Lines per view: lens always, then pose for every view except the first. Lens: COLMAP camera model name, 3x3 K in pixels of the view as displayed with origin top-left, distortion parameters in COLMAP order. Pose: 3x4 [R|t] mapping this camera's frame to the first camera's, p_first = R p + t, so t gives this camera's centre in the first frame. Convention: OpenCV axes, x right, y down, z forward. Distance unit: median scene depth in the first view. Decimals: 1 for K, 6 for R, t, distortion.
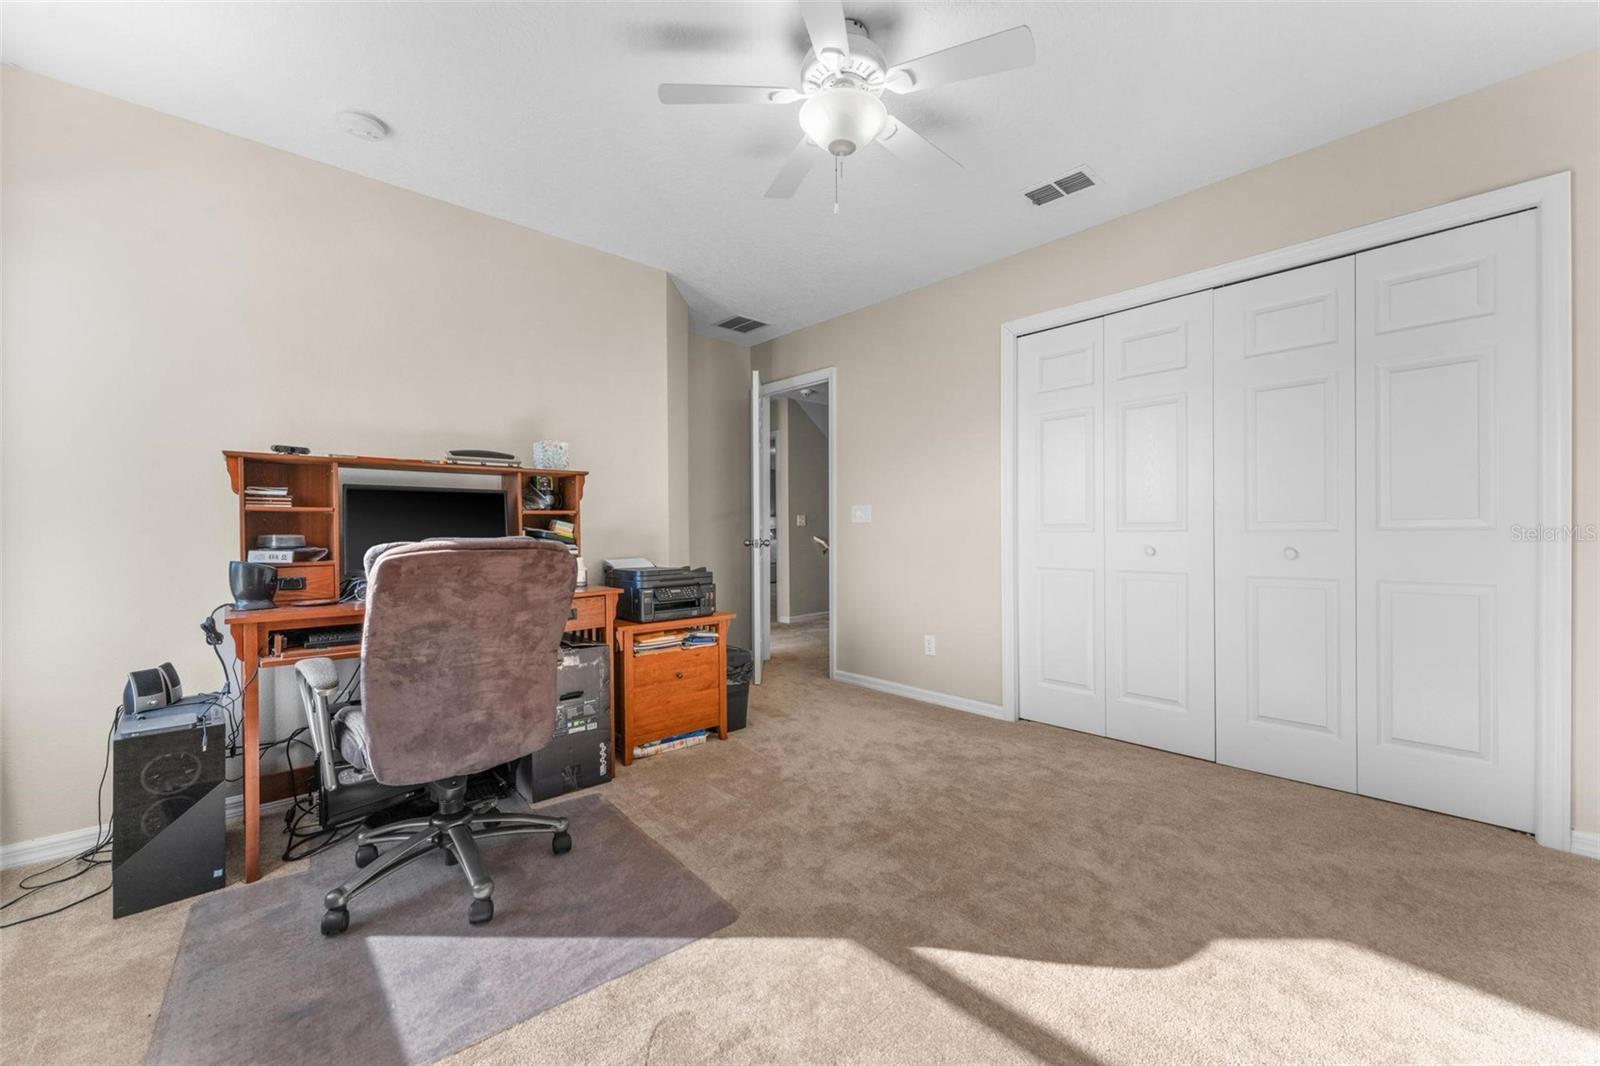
lens RADIAL K [[638.1, 0, 802.2], [0, 638.1, 536.4], [0, 0, 1]] dist [0.001015, -0.000004]
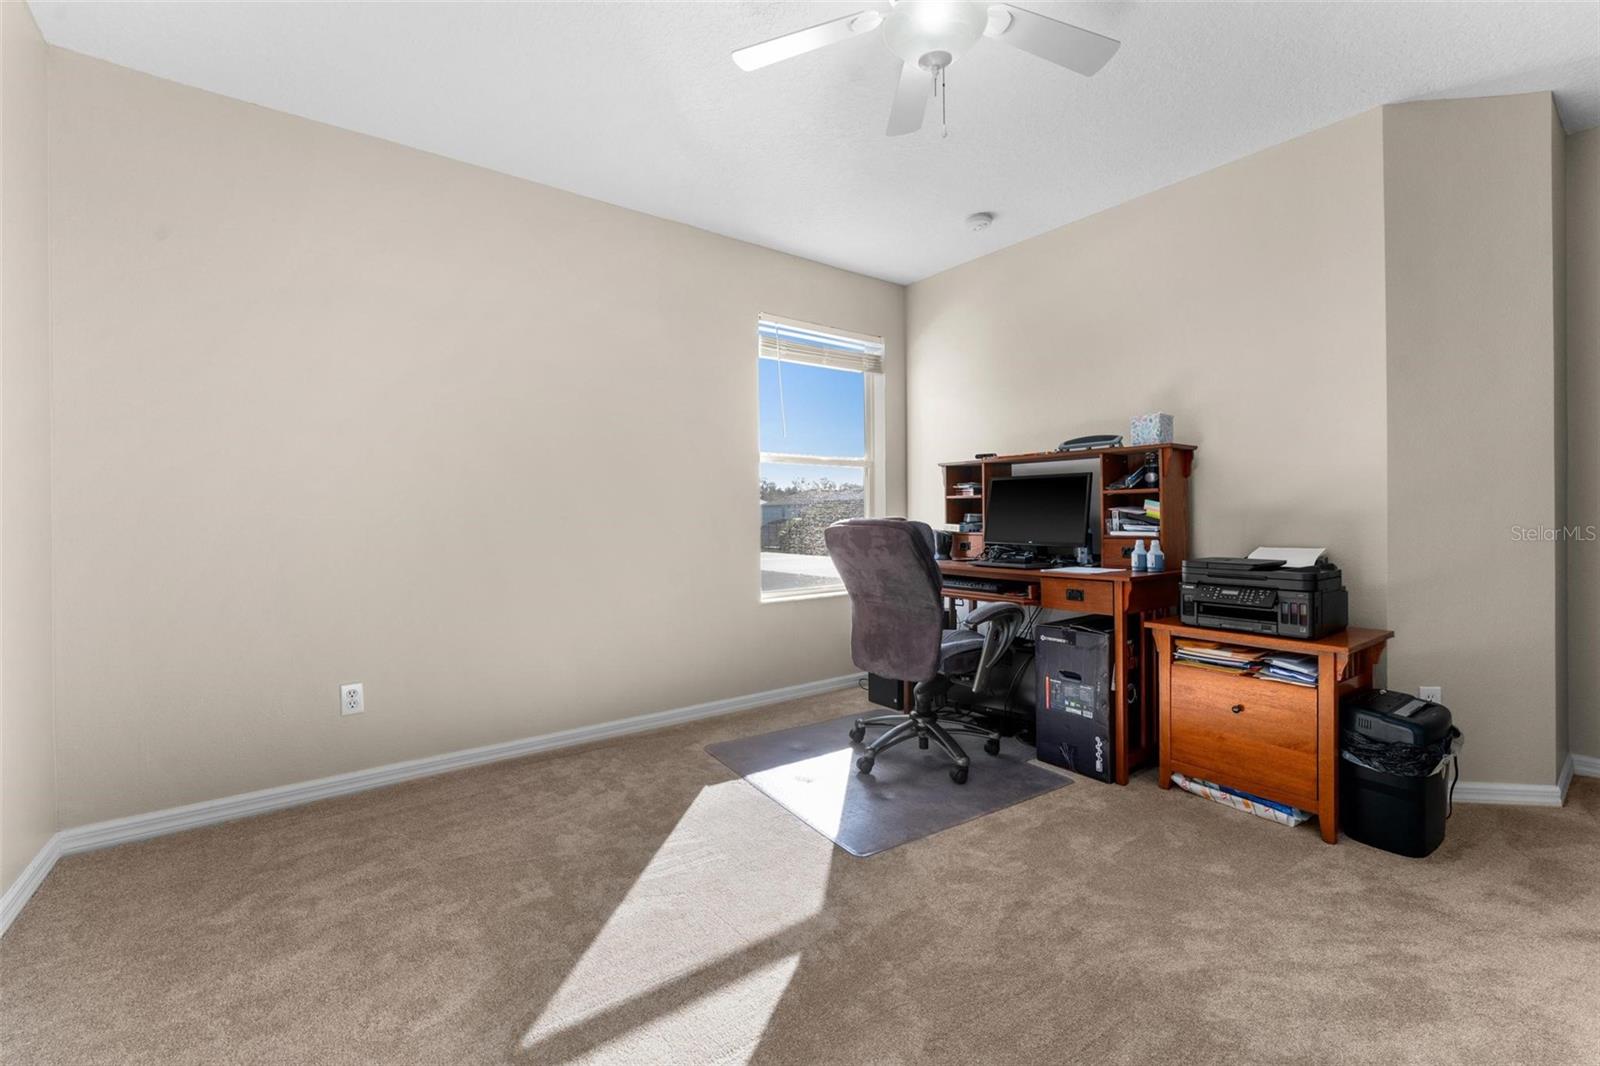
lens RADIAL K [[665.9, 0, 801.1], [0, 665.9, 509.9], [0, 0, 1]] dist [-0.002110, -0.000455]
pose [[-0.113281, 0.003841, -0.993556, 0.647317], [0.002389, 0.999991, 0.003594, -0.014654], [0.993560, -0.001966, -0.113289, 0.617018]]
